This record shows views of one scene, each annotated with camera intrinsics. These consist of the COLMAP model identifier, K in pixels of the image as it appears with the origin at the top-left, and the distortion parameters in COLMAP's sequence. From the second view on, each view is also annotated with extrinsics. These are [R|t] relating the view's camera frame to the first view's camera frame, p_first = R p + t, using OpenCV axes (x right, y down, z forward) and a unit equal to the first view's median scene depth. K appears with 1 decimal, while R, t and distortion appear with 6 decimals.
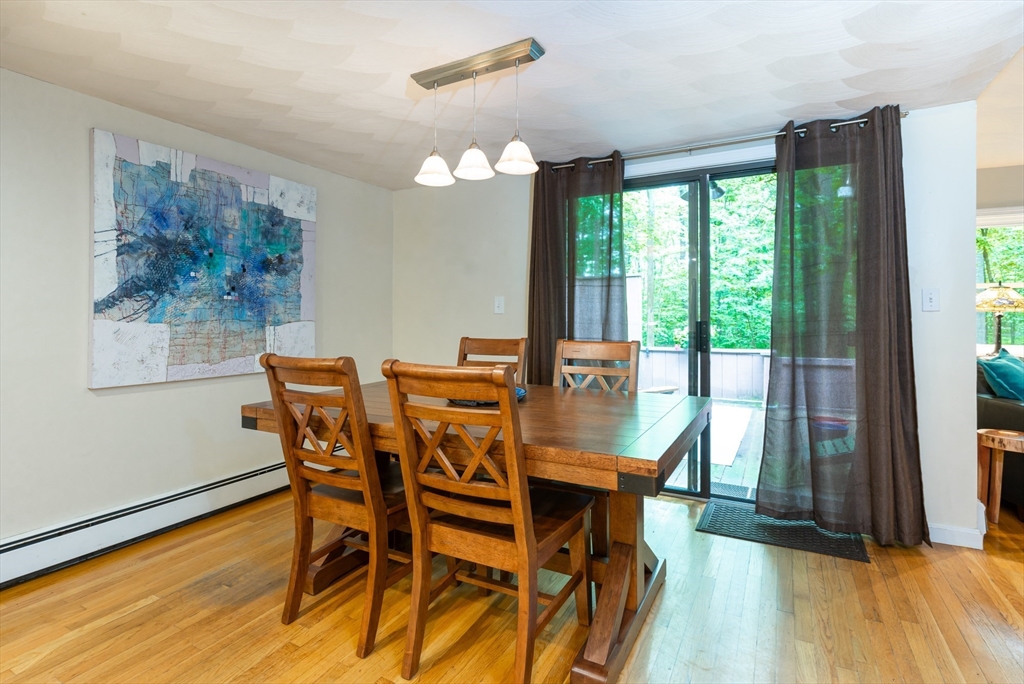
lens RADIAL K [[491.7, 0, 514.8], [0, 491.7, 319.2], [0, 0, 1]] dist [-0.000939, -0.000187]
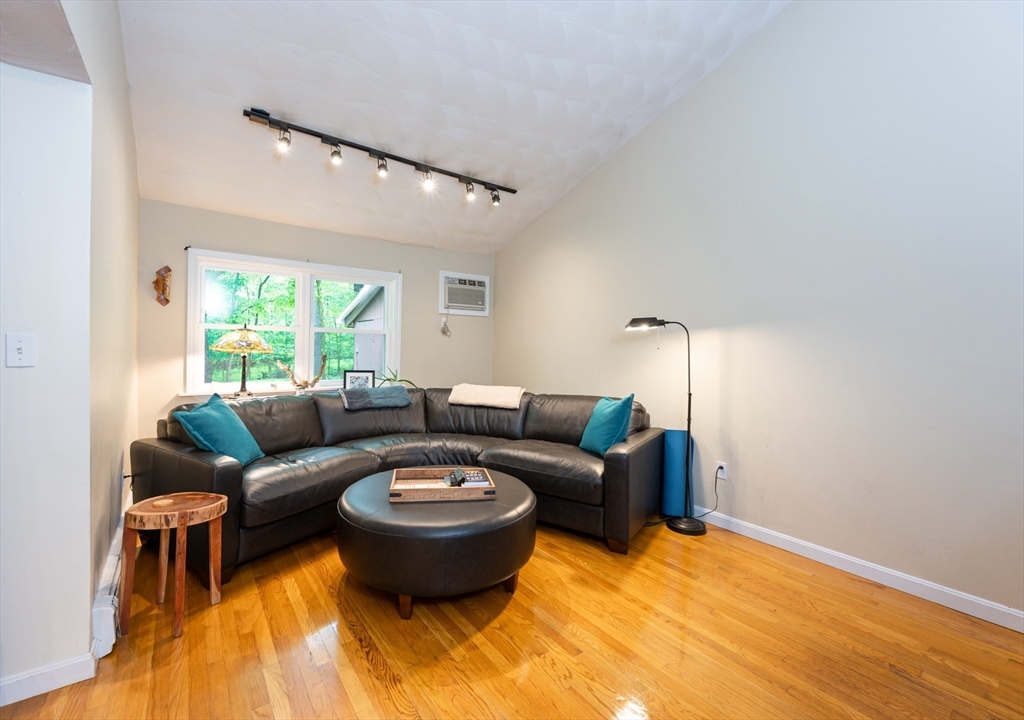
lens RADIAL K [[437.8, 0, 499.3], [0, 437.8, 355.1], [0, 0, 1]] dist [-0.000485, 0.000002]
pose [[0.449903, -0.012529, 0.892989, 0.542088], [-0.008801, 0.999791, 0.018462, -0.044518], [-0.893034, -0.016166, 0.449699, 0.114871]]
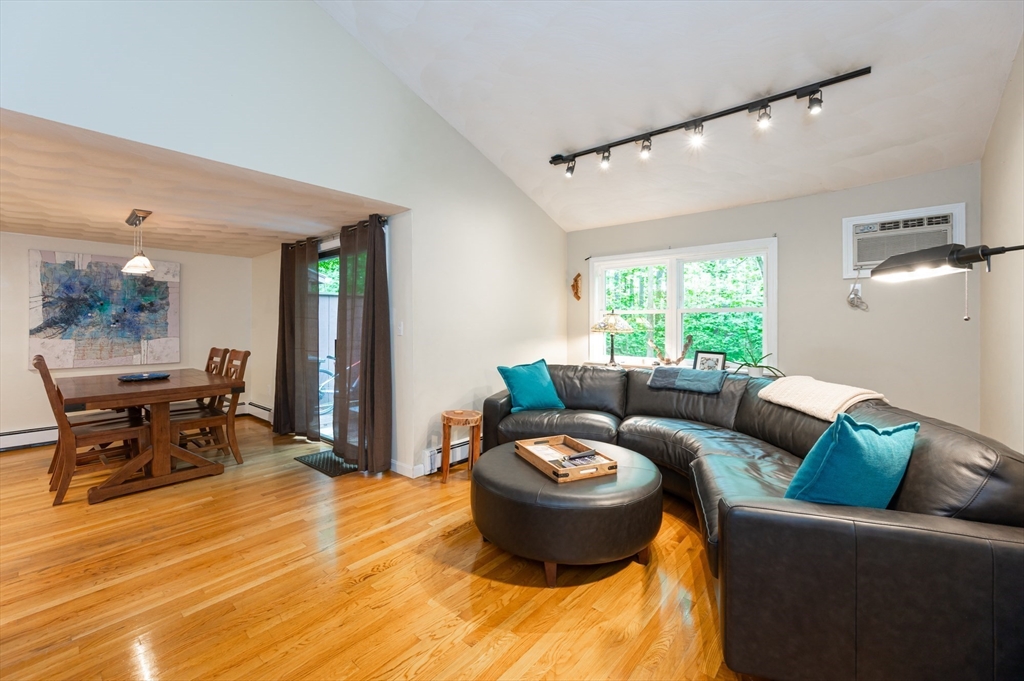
lens RADIAL K [[418.4, 0, 508.6], [0, 418.4, 329.4], [0, 0, 1]] dist [-0.002115, -0.000002]
pose [[0.974676, 0.000528, -0.223620, 1.373867], [0.000132, 0.999996, 0.002940, -0.035876], [0.223621, -0.002895, 0.974672, -0.273791]]
